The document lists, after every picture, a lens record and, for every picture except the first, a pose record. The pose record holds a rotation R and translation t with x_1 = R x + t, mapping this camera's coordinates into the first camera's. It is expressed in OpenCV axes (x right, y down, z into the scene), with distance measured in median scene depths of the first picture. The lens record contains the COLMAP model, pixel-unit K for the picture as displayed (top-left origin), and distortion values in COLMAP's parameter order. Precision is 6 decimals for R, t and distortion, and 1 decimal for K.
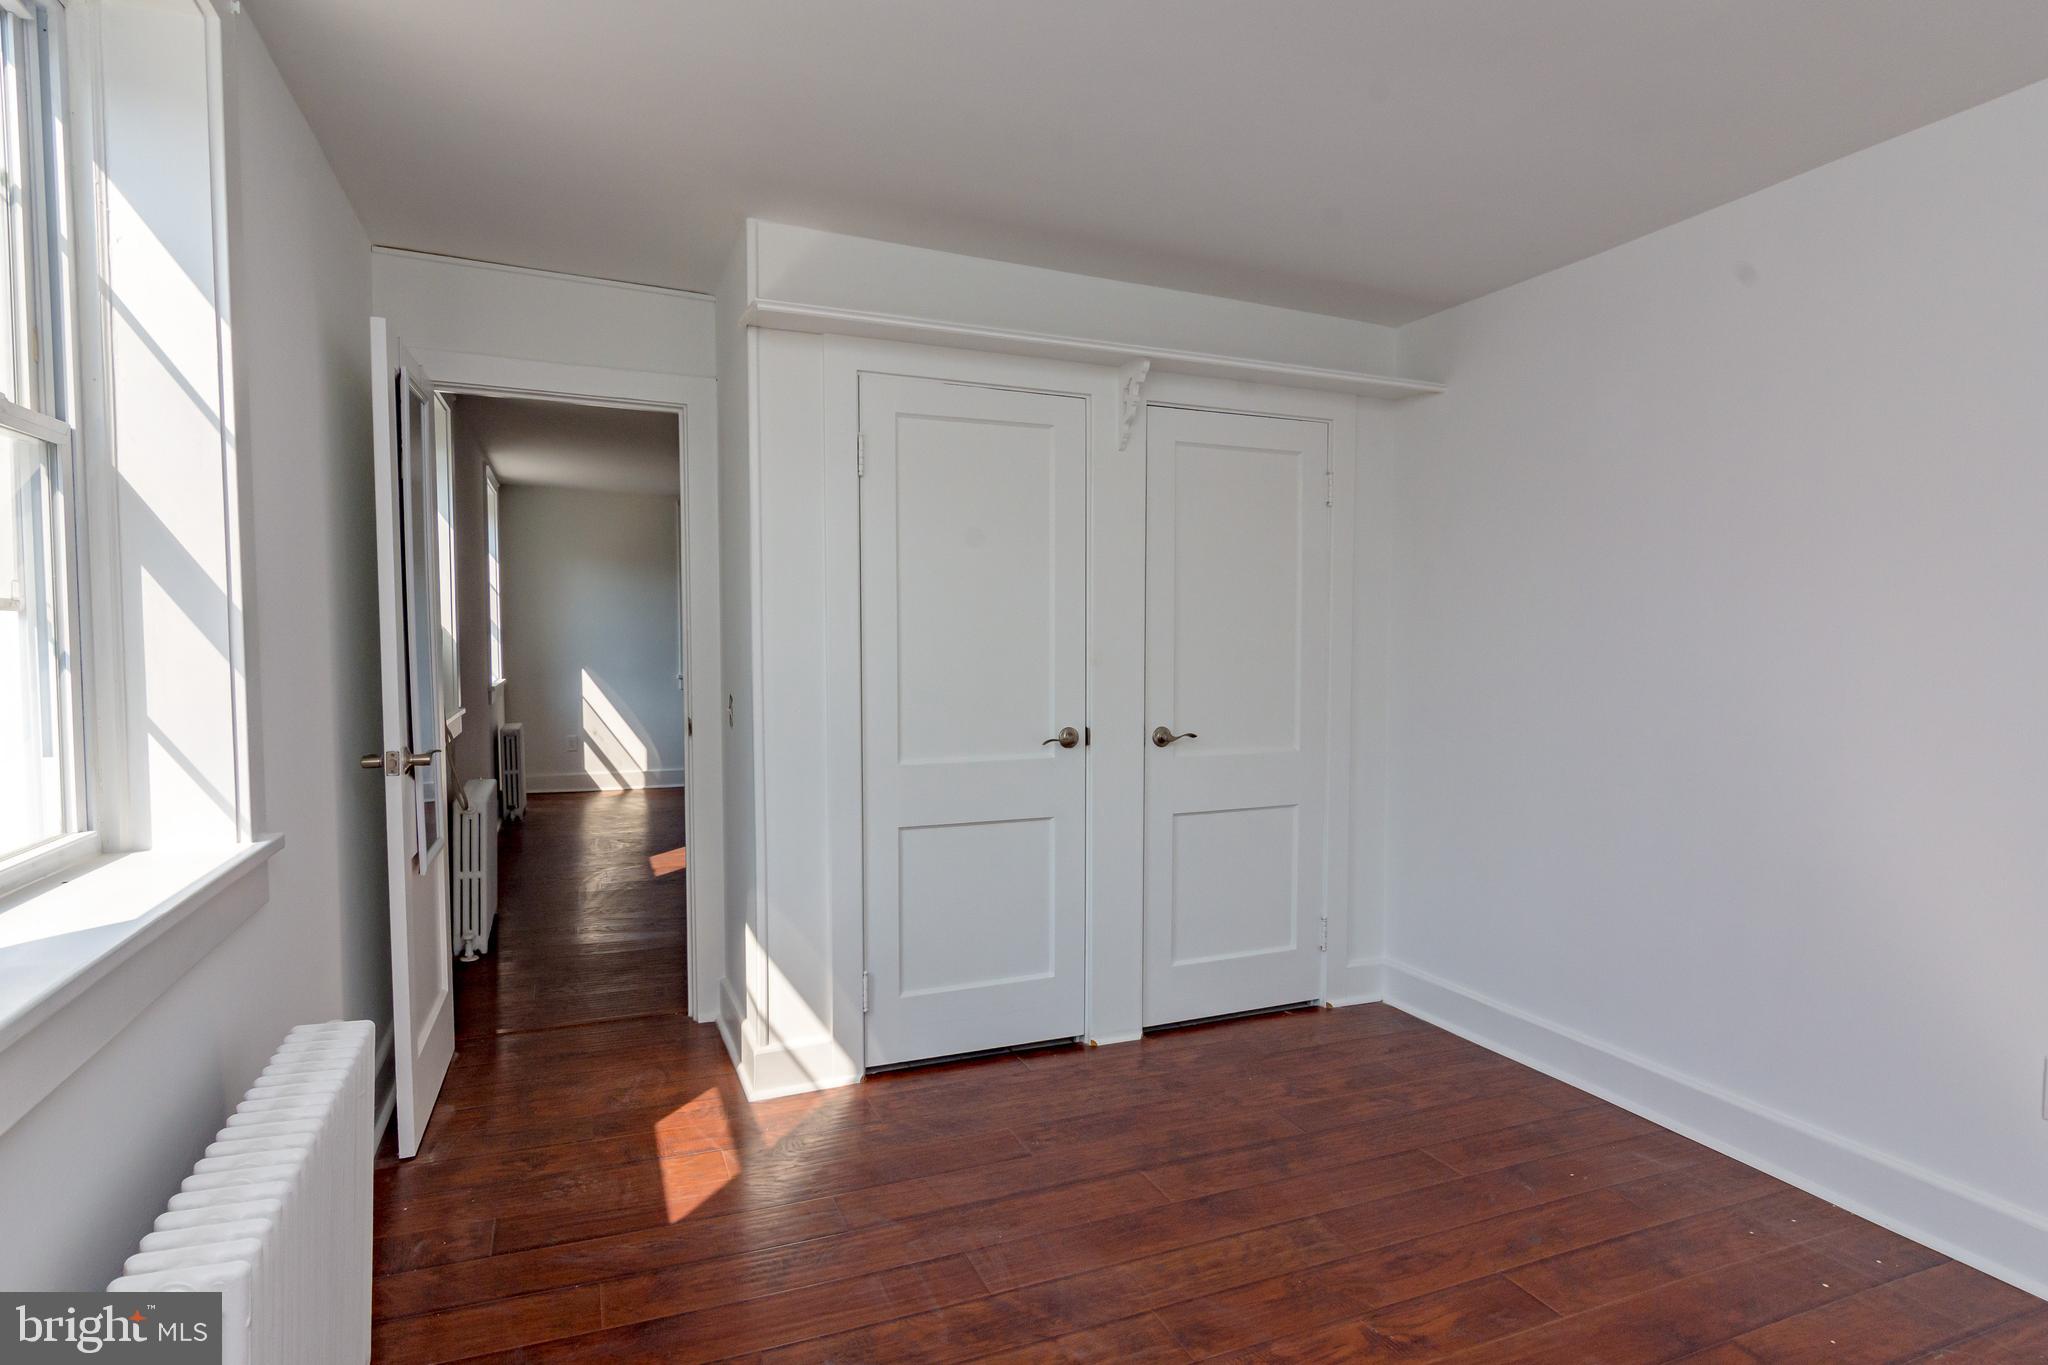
lens RADIAL K [[1089.3, 0, 975.9], [0, 1089.3, 669.9], [0, 0, 1]] dist [-0.005463, 0.003677]
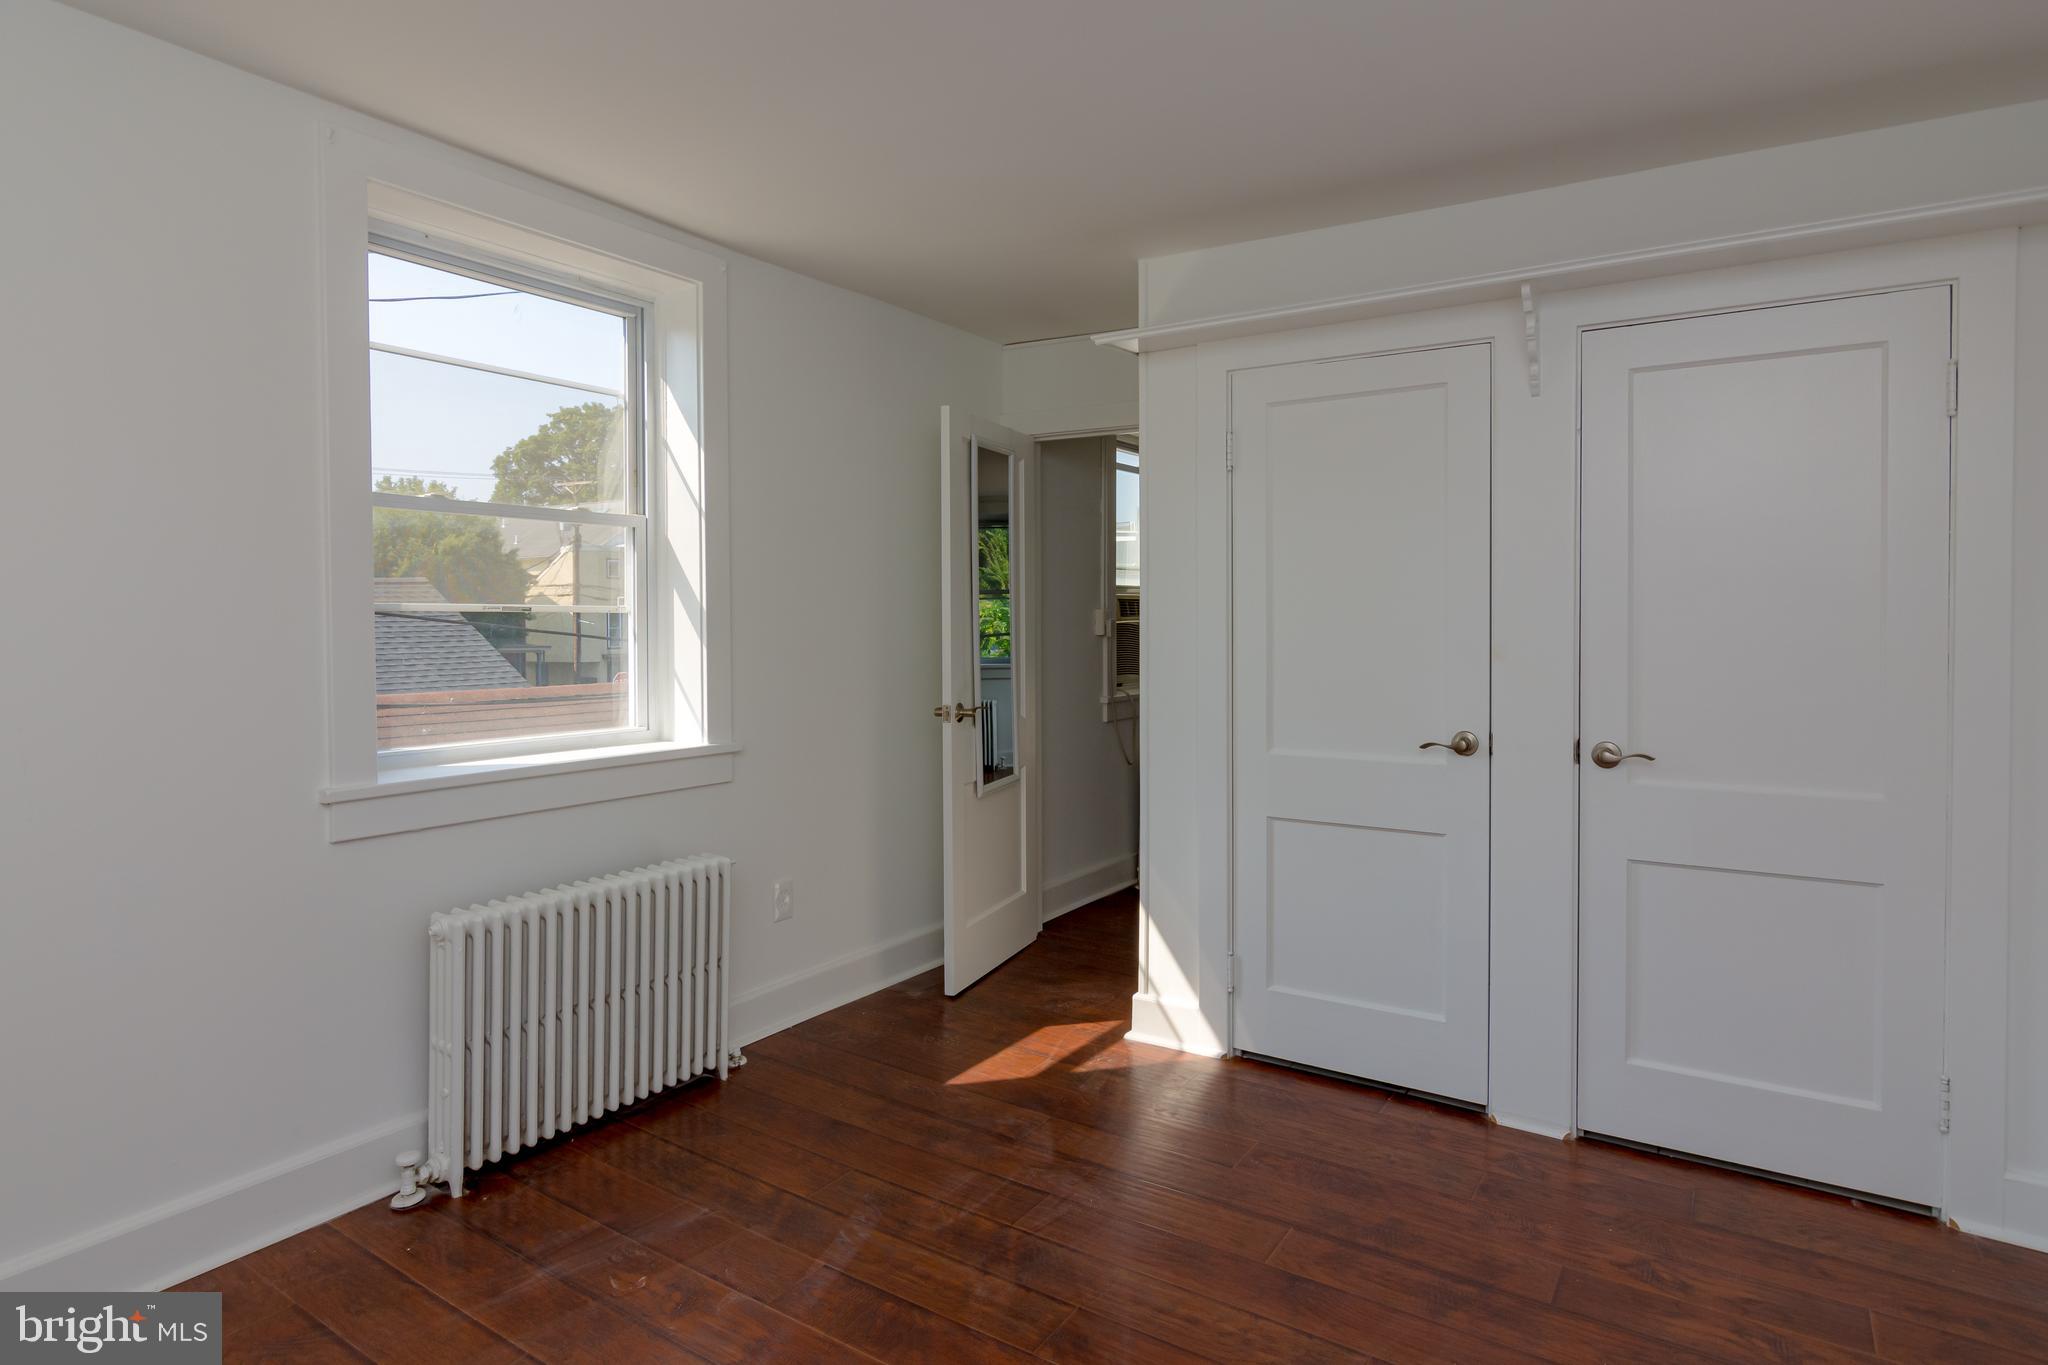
lens RADIAL K [[1089.3, 0, 1039.8], [0, 1089.3, 619.4], [0, 0, 1]] dist [-0.005463, 0.003677]
pose [[0.574216, -0.003348, -0.818697, 0.647396], [-0.023152, 0.999525, -0.020326, -0.011090], [0.818376, 0.030626, 0.573866, 0.260577]]
